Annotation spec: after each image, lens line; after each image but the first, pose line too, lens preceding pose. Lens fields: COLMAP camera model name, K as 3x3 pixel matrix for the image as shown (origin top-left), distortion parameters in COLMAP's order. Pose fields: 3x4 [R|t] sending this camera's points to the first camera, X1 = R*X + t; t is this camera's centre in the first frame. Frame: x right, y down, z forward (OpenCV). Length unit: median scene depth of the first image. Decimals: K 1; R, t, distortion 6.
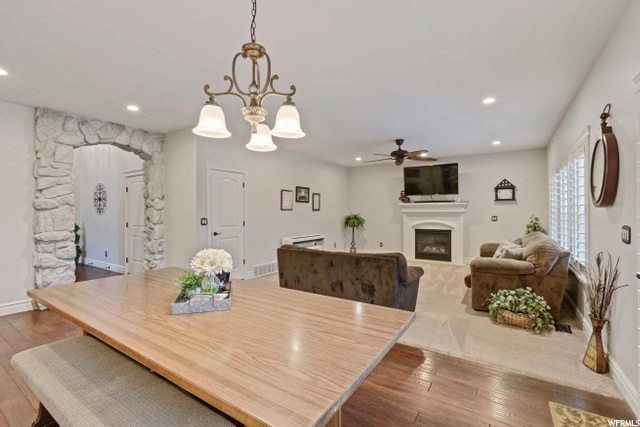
lens RADIAL K [[288.7, 0, 320.0], [0, 288.7, 210.9], [0, 0, 1]] dist [-0.003959, -0.000666]
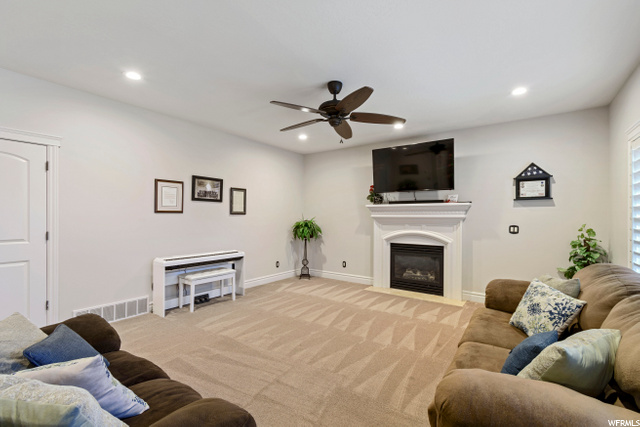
lens RADIAL K [[288.7, 0, 319.9], [0, 288.7, 217.3], [0, 0, 1]] dist [-0.003959, -0.000666]
pose [[0.999114, 0.007708, -0.041386, 0.207296], [-0.007527, 0.999961, 0.004547, 0.001195], [0.041419, -0.004232, 0.999133, 0.351720]]
